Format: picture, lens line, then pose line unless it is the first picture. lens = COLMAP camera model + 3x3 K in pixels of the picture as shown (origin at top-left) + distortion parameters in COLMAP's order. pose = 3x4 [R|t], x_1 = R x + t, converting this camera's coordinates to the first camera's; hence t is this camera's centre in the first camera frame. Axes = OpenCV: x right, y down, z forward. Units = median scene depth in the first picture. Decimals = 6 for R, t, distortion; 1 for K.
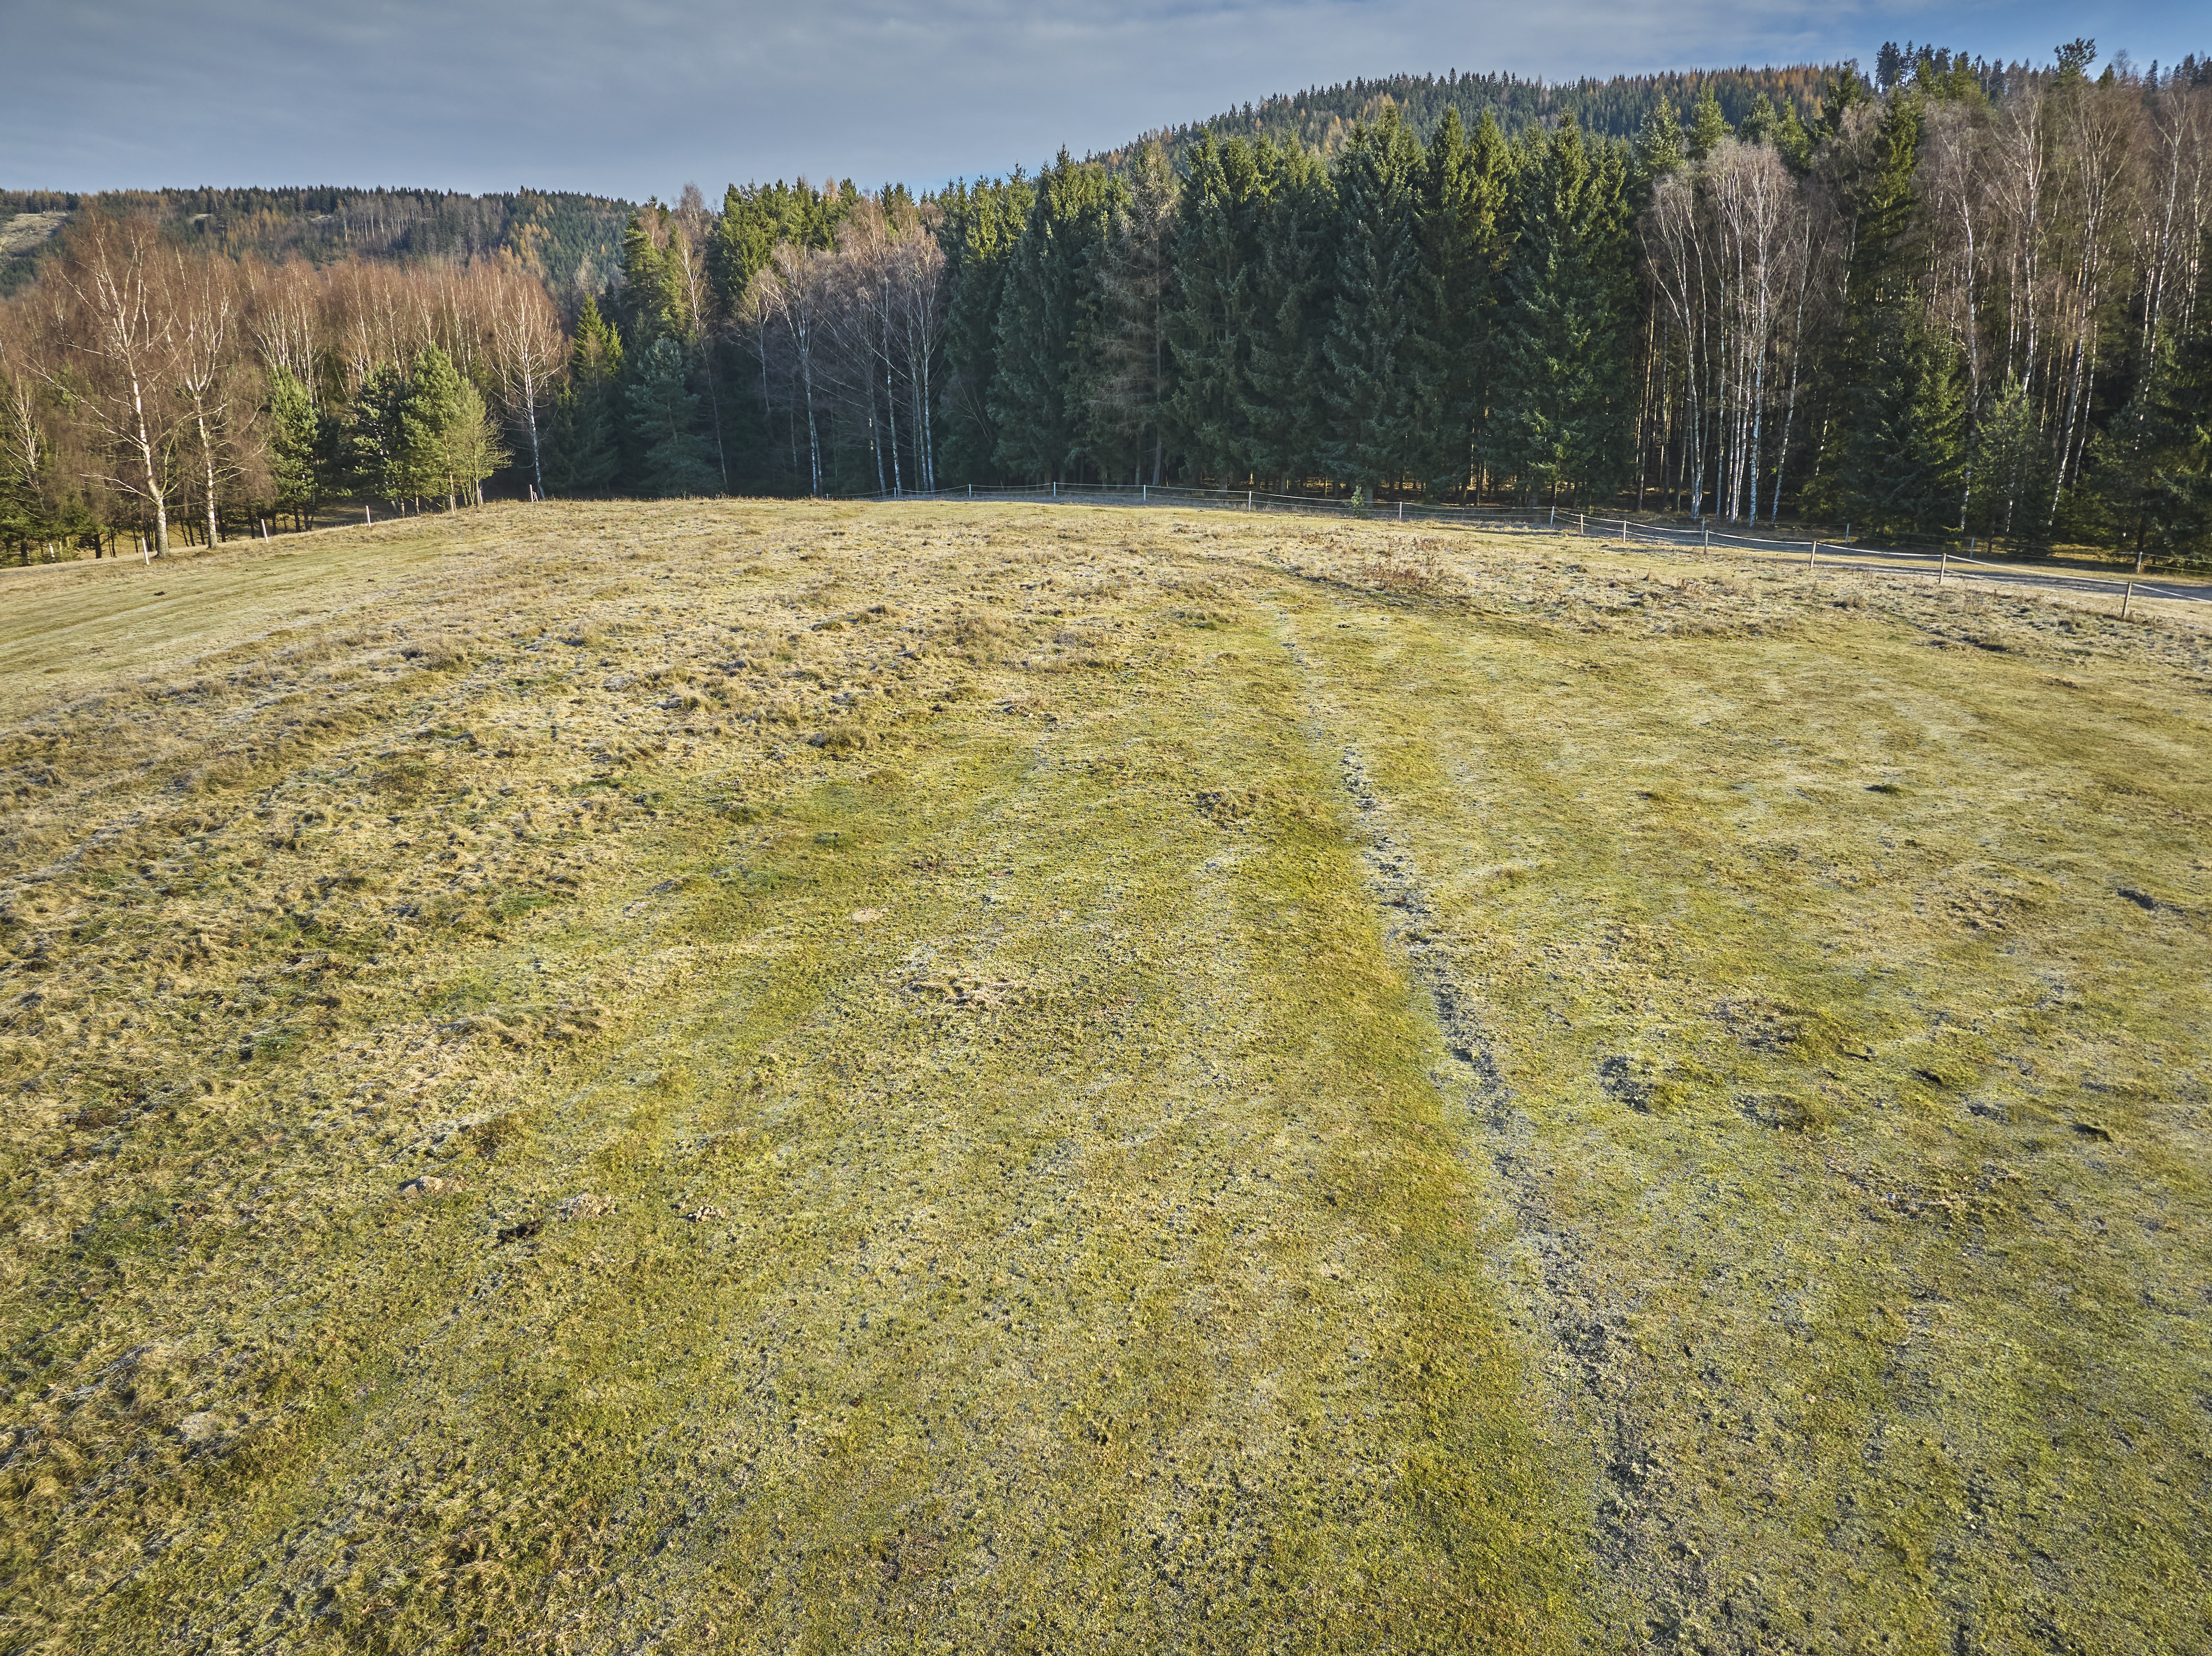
lens RADIAL K [[1555.9, 0, 1111.1], [0, 1555.9, 825.7], [0, 0, 1]] dist [-0.030326, -0.012209]
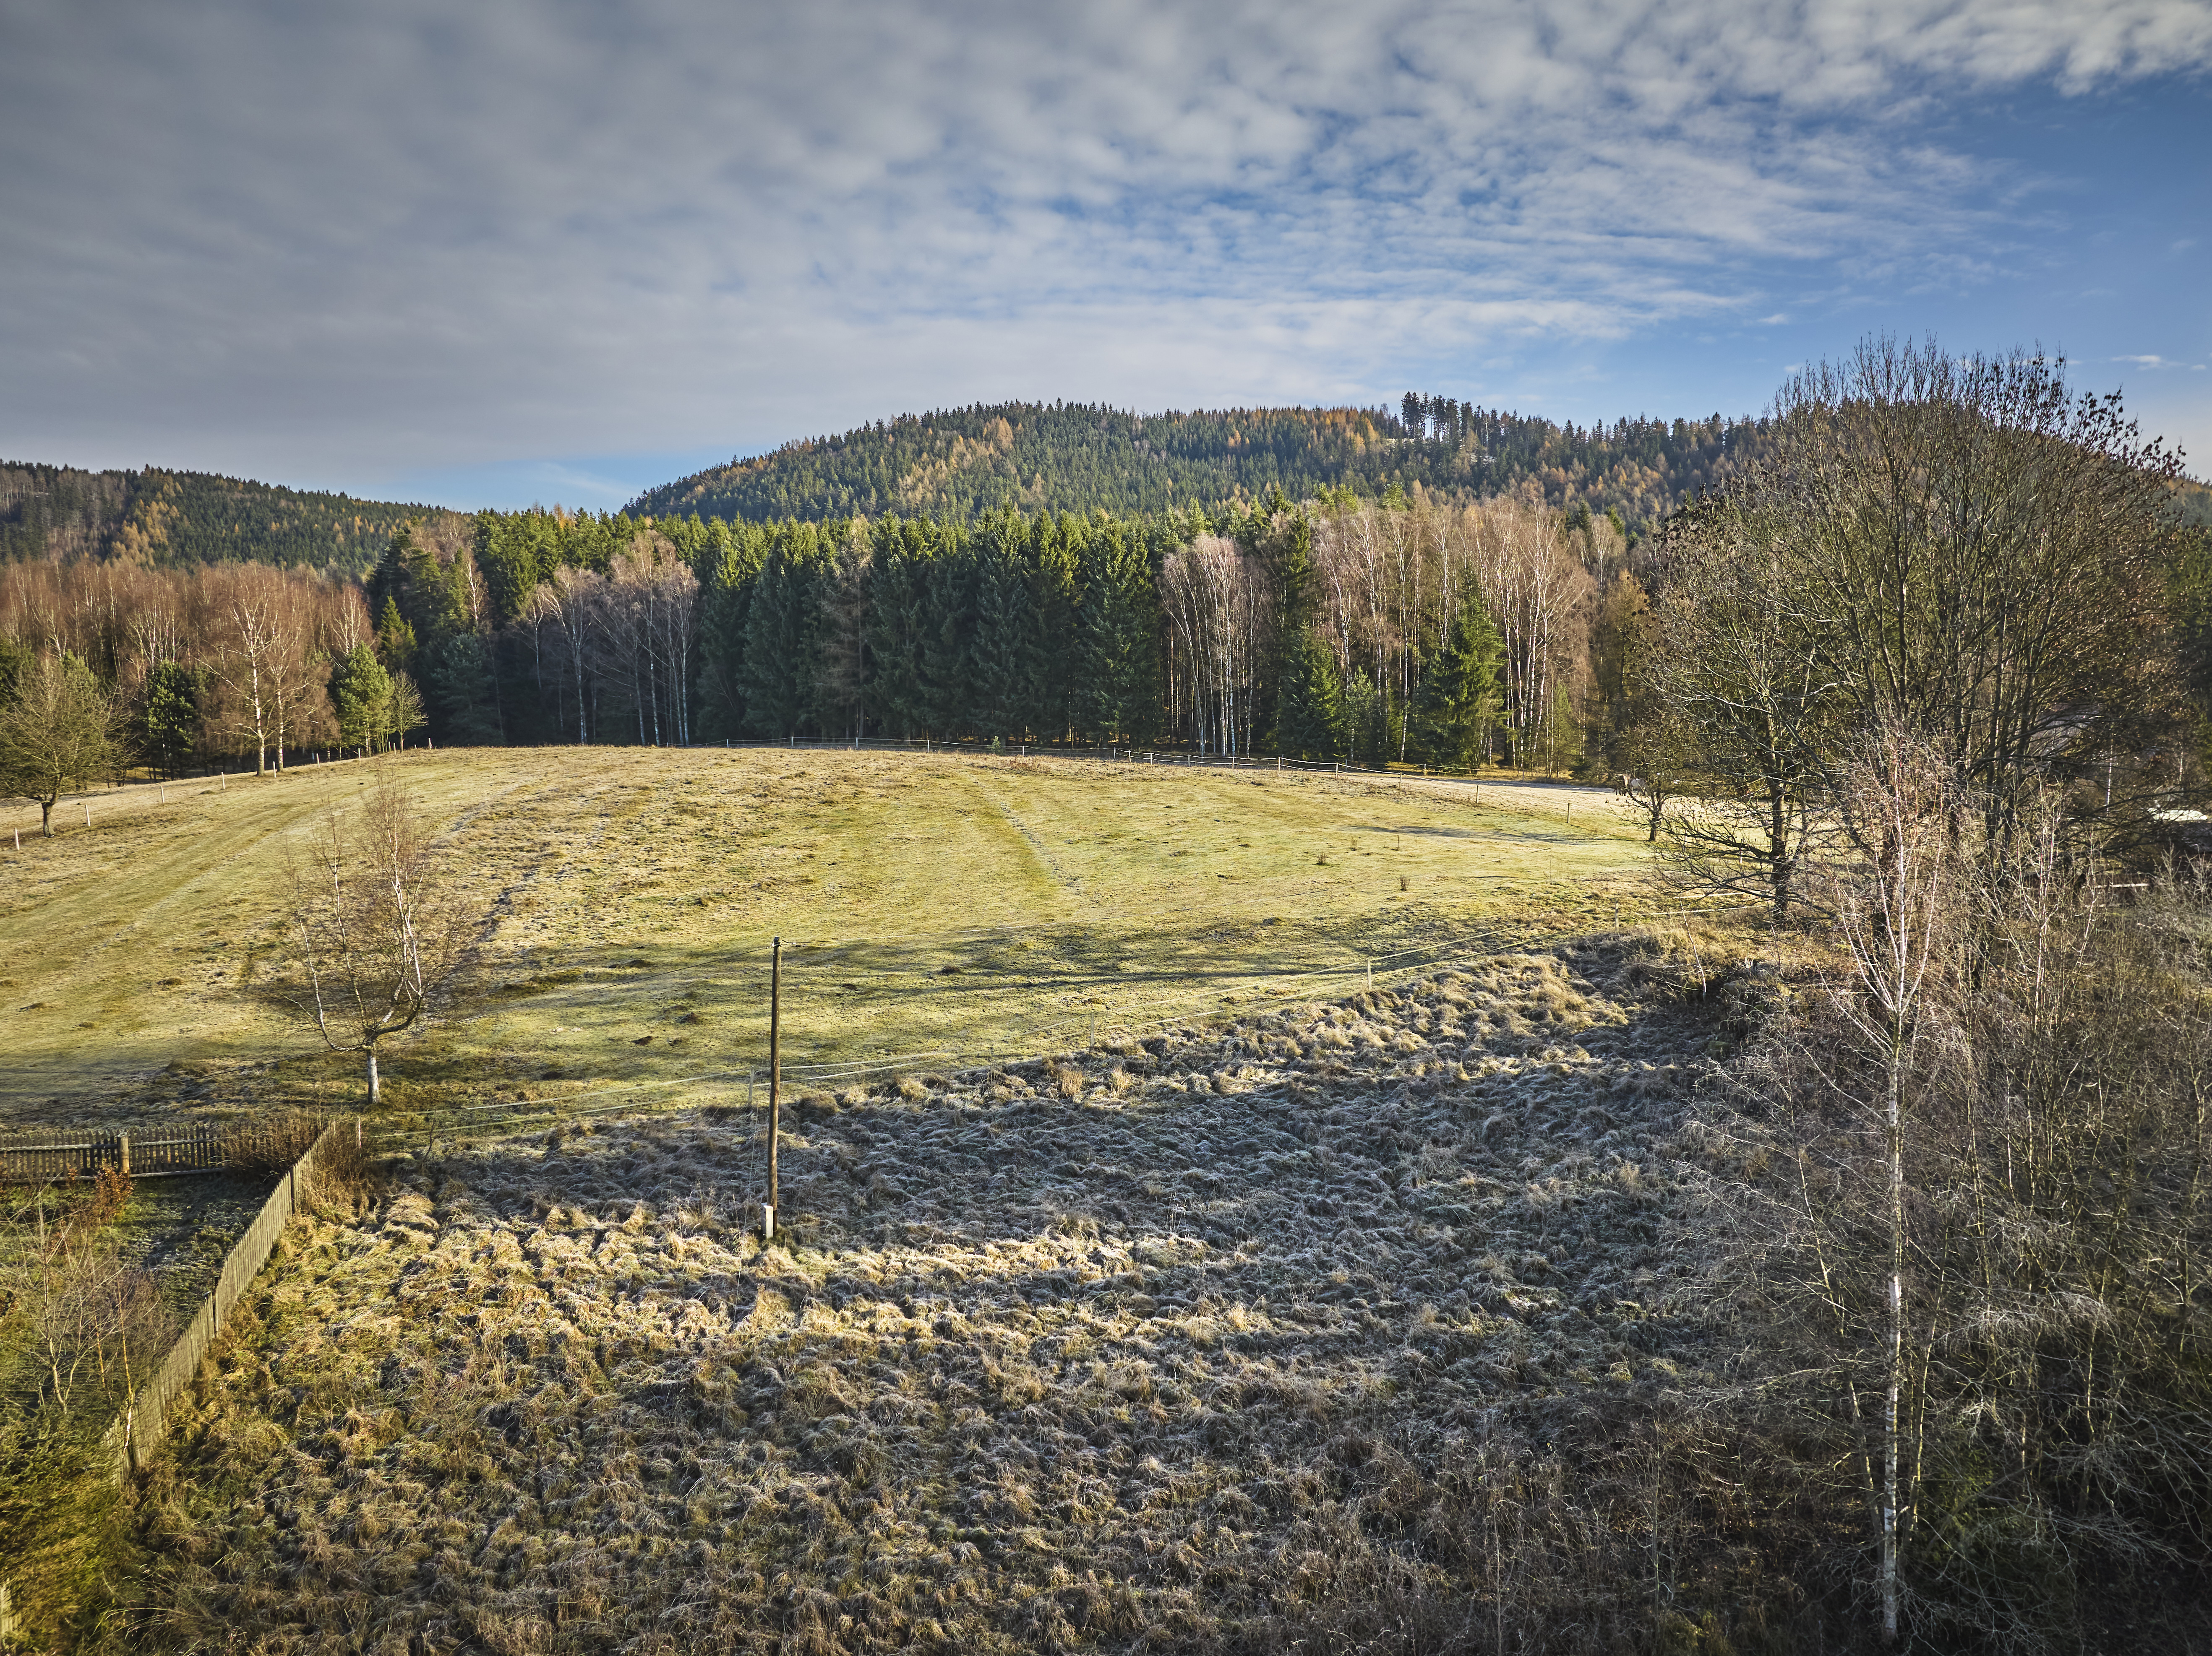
lens RADIAL K [[1555.9, 0, 1111.1], [0, 1555.9, 825.7], [0, 0, 1]] dist [-0.030326, -0.012209]
pose [[0.973250, -0.016746, 0.229137, -0.073587], [0.055895, 0.984633, -0.165450, 0.112348], [-0.222846, 0.173832, 0.959230, -0.427511]]
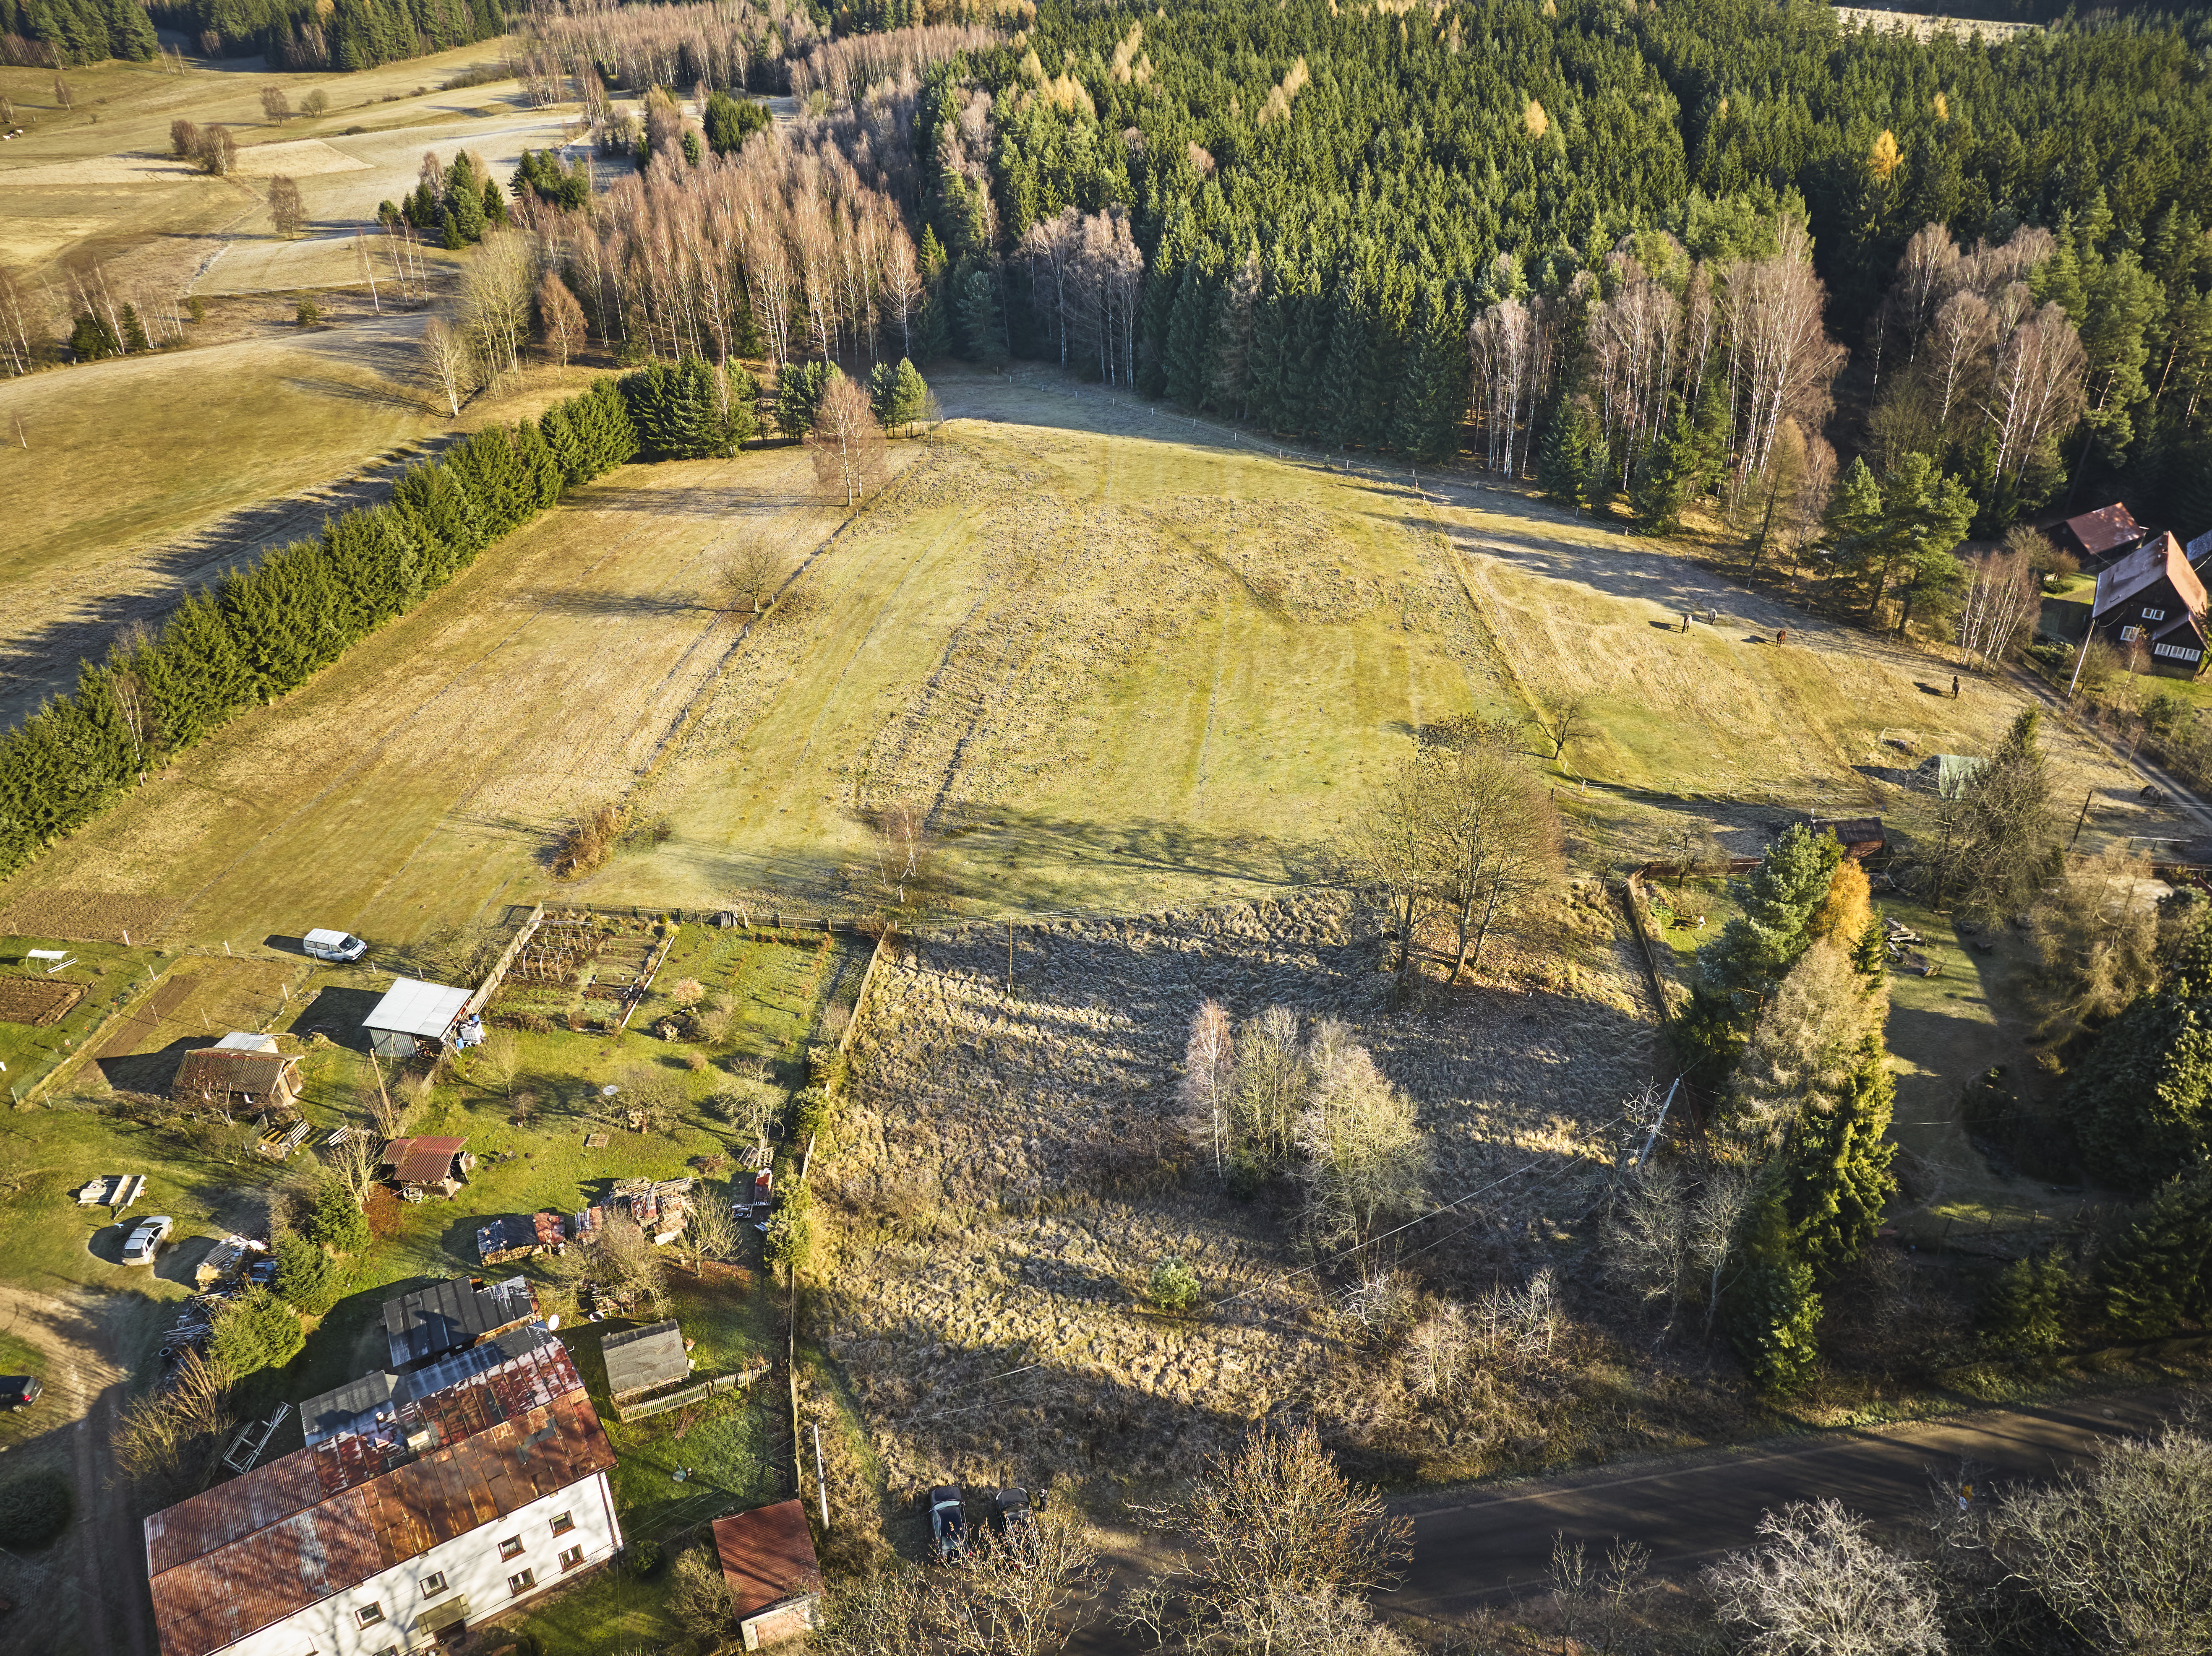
lens RADIAL K [[1566.3, 0, 1106.0], [0, 1566.3, 822.5], [0, 0, 1]] dist [-0.067608, 0.043341]
pose [[0.993361, 0.057901, -0.099407, 0.074308], [-0.031132, 0.967166, 0.252232, -0.200809], [0.110748, -0.247463, 0.962547, -1.001491]]
